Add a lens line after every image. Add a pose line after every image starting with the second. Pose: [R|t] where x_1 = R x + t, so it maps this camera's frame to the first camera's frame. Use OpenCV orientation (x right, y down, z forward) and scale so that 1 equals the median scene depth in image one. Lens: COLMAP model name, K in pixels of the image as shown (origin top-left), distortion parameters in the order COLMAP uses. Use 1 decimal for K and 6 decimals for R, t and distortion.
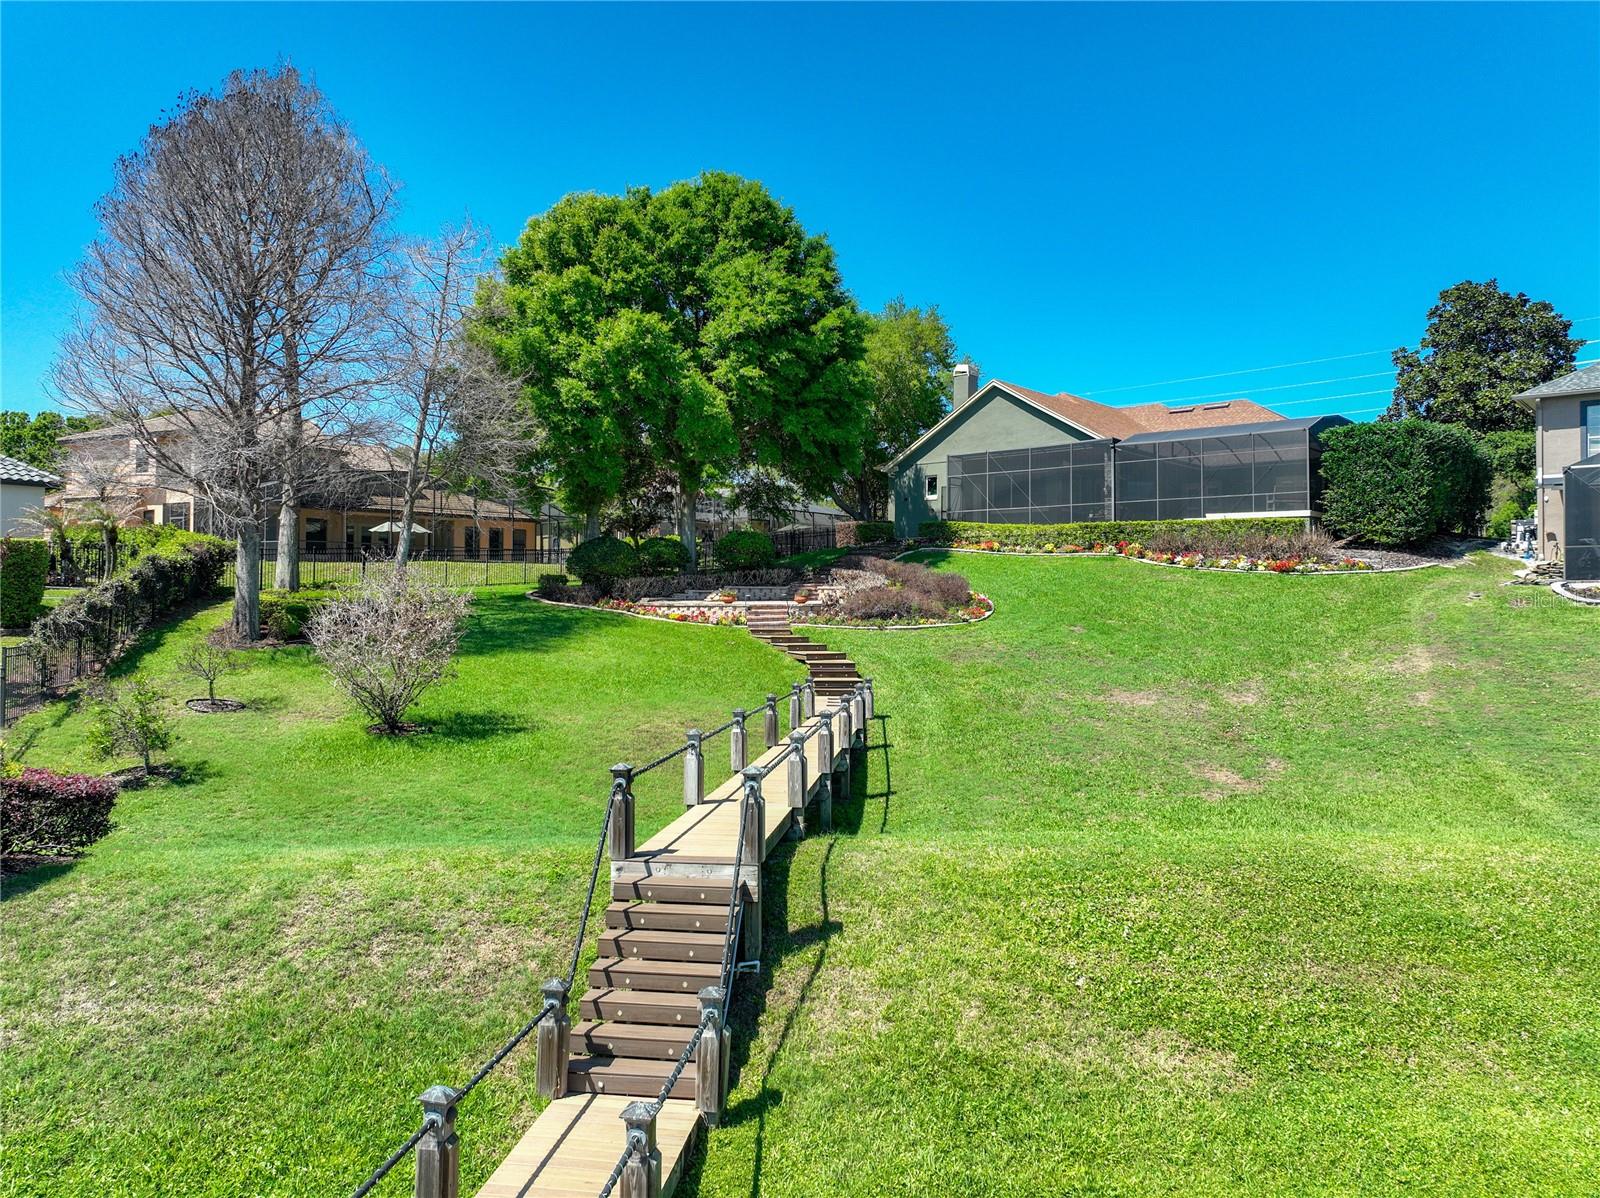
lens RADIAL K [[1137.0, 0, 800.7], [0, 1137.0, 594.5], [0, 0, 1]] dist [-0.003858, 0.015808]
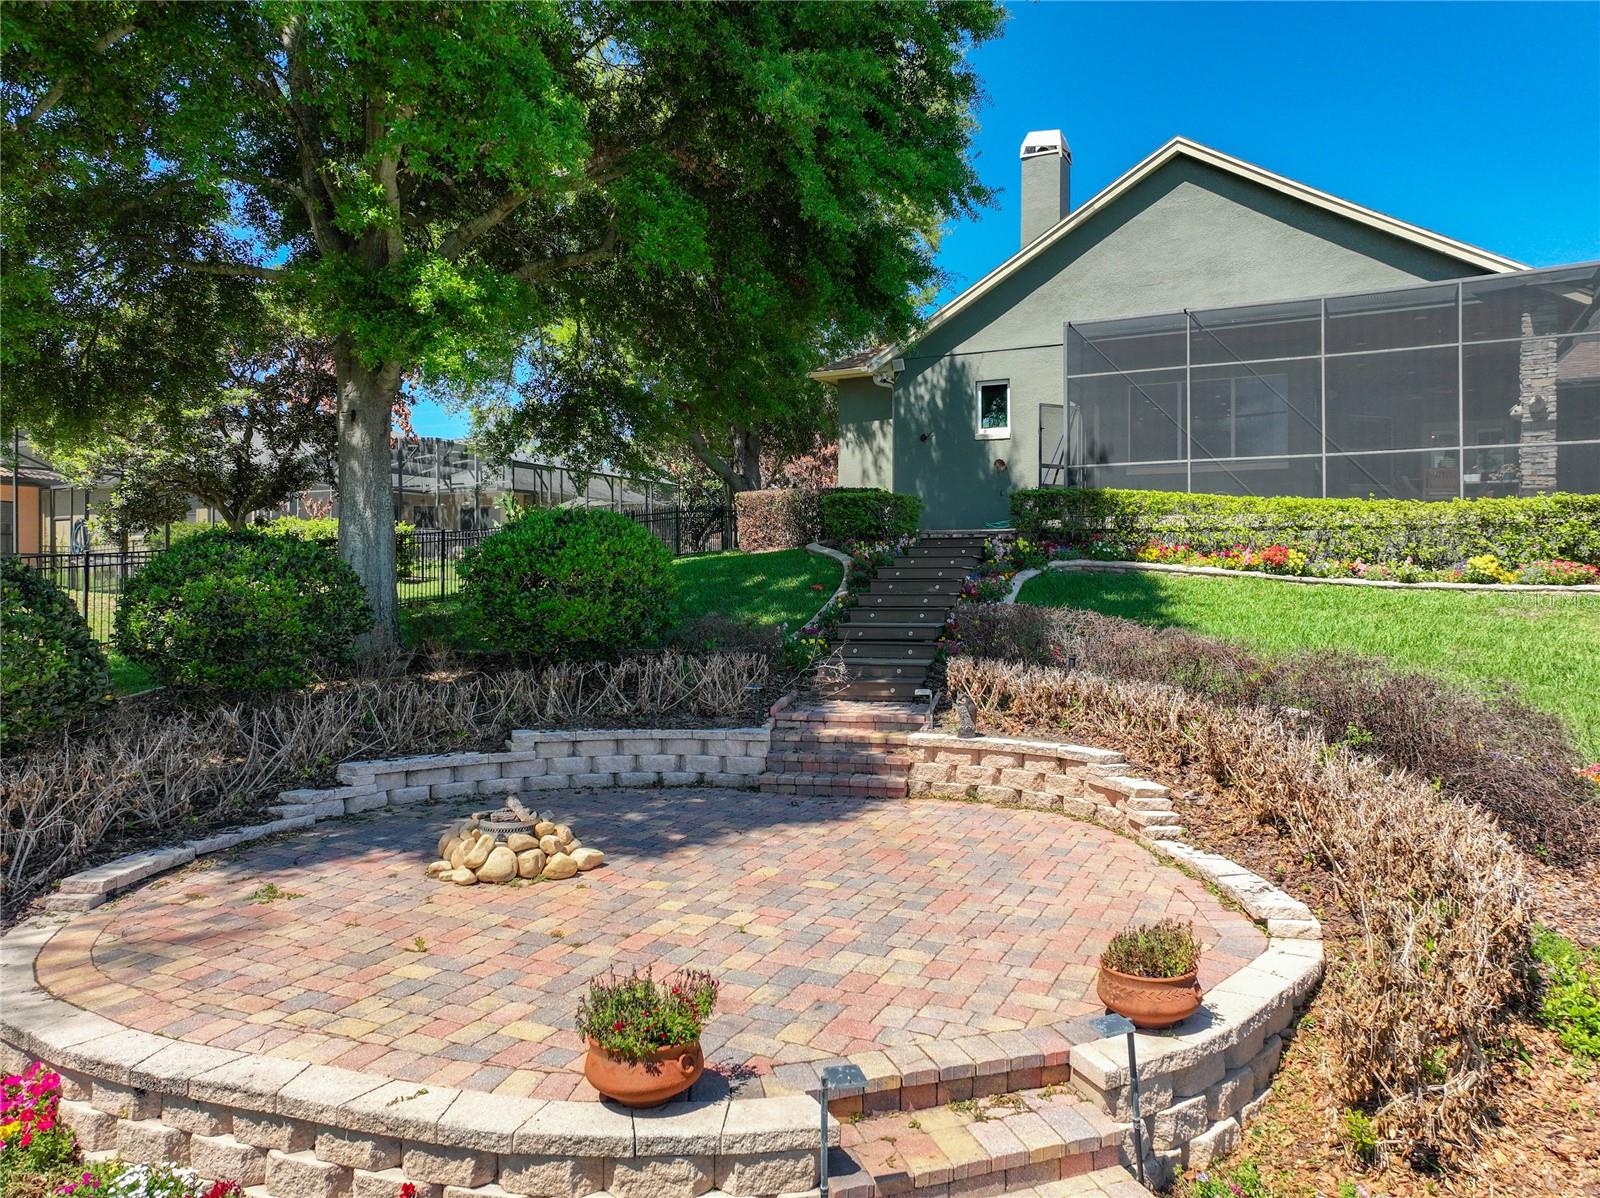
lens RADIAL K [[1137.0, 0, 801.6], [0, 1137.0, 558.9], [0, 0, 1]] dist [-0.003858, 0.015808]
pose [[0.970463, -0.002065, 0.241239, -0.069431], [0.005558, 0.999889, -0.013799, -0.043686], [-0.241184, 0.014732, 0.970368, 0.790367]]
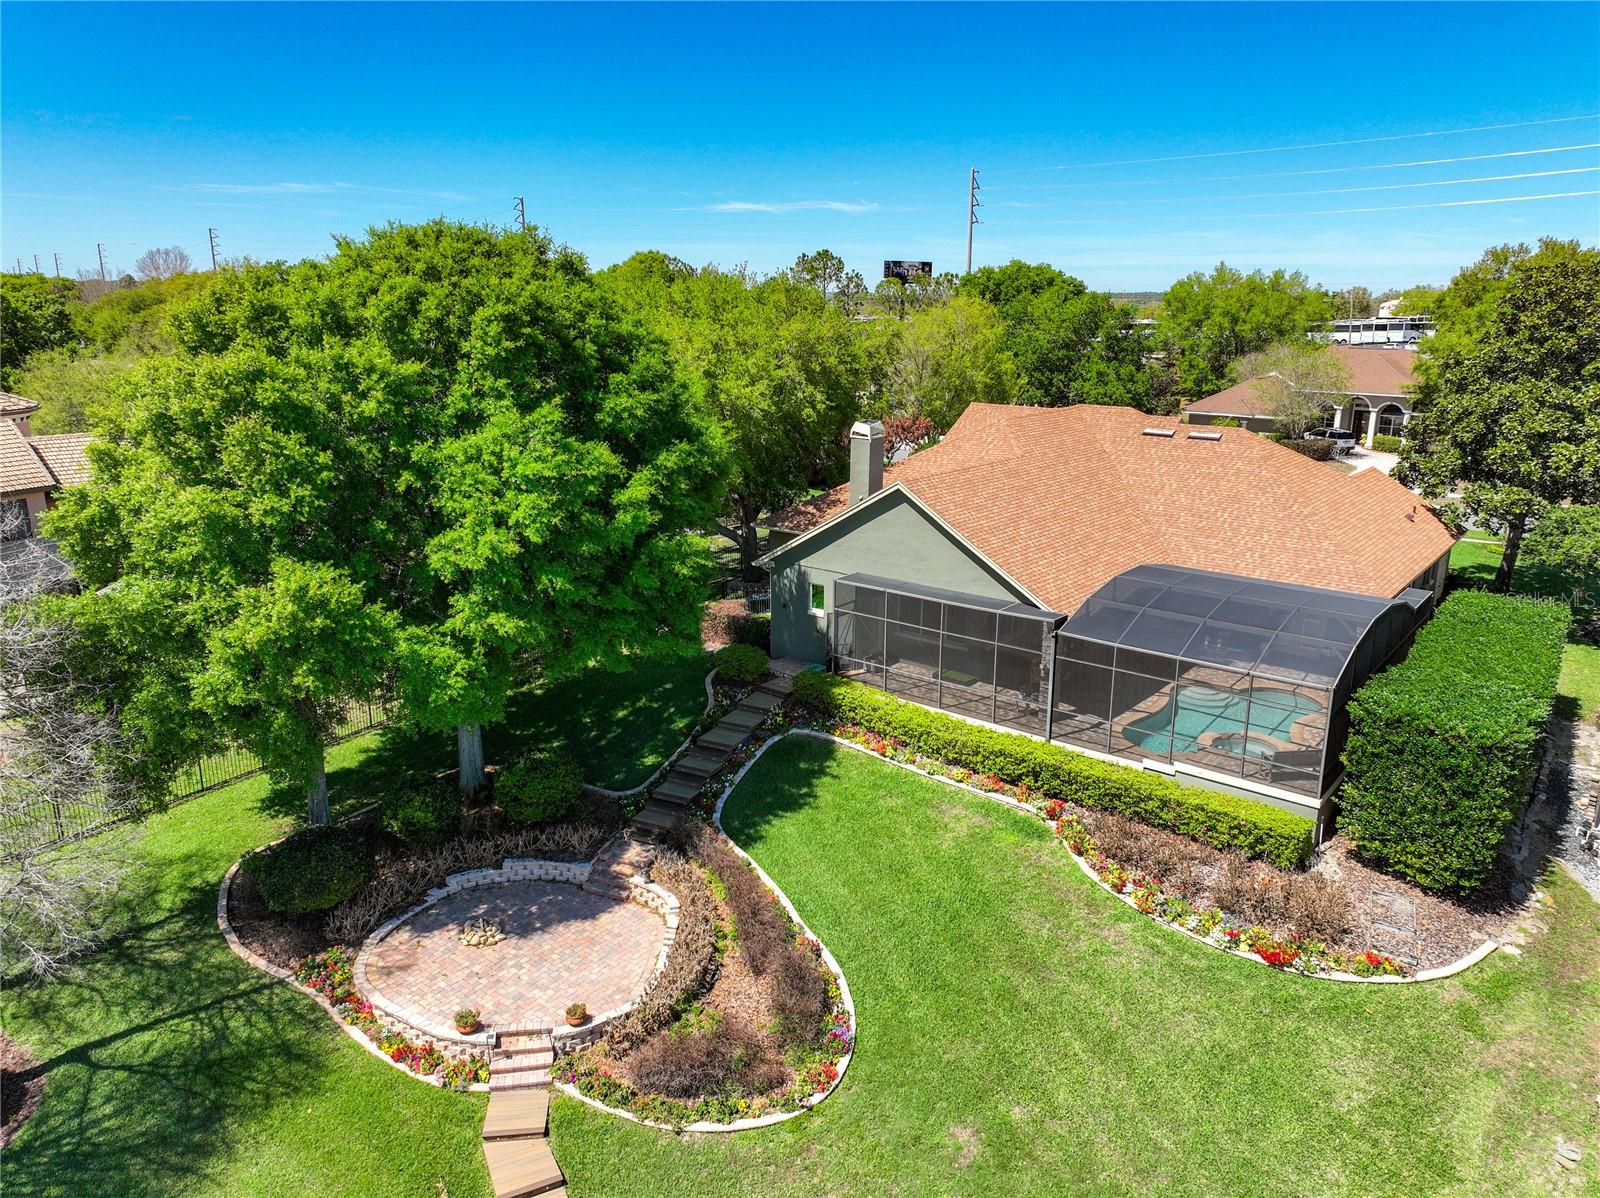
lens RADIAL K [[1137.0, 0, 814.7], [0, 1137.0, 589.5], [0, 0, 1]] dist [-0.003858, 0.015808]
pose [[0.999127, -0.009255, 0.040743, 0.106317], [-0.002015, 0.963353, 0.268228, -0.386008], [-0.041733, -0.268076, 0.962494, 0.368728]]
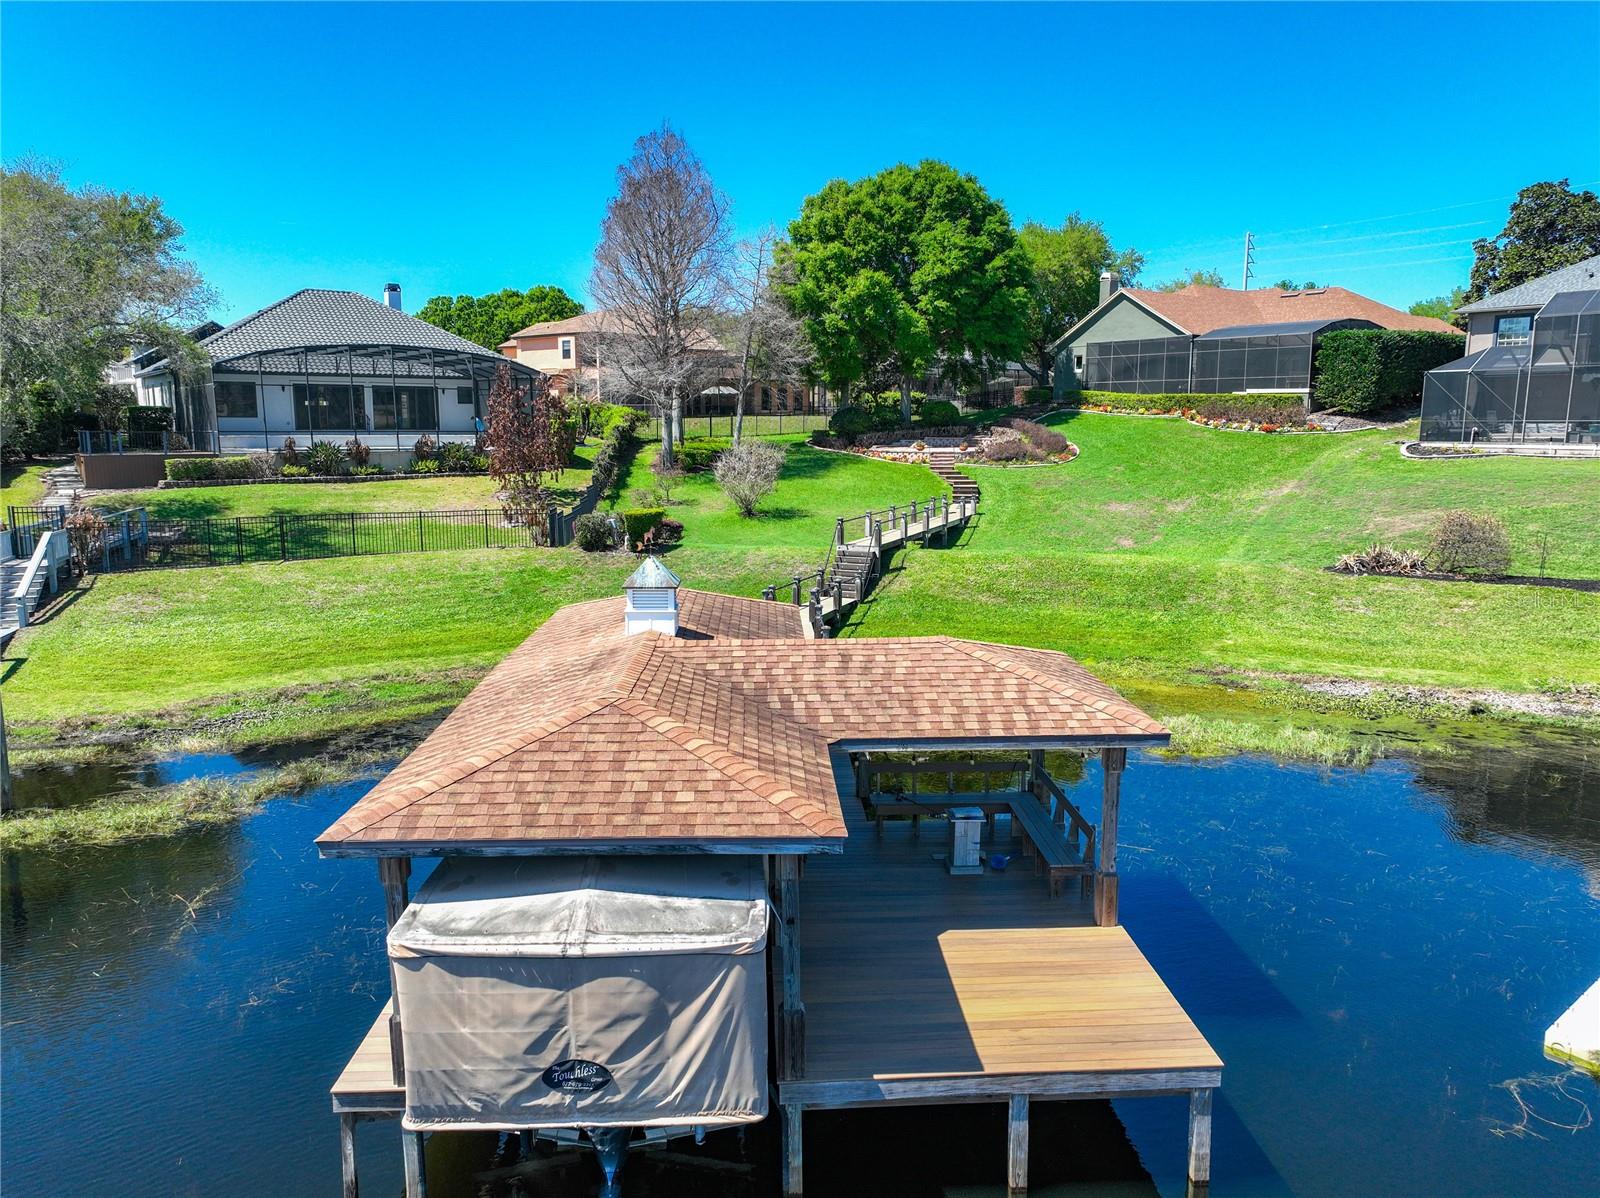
lens RADIAL K [[1137.0, 0, 788.6], [0, 1137.0, 622.4], [0, 0, 1]] dist [-0.003858, 0.015808]
pose [[0.970611, 0.040833, -0.237164, 0.145584], [0.003004, 0.983368, 0.181601, -0.044771], [0.240635, -0.176977, 0.954345, -0.664288]]
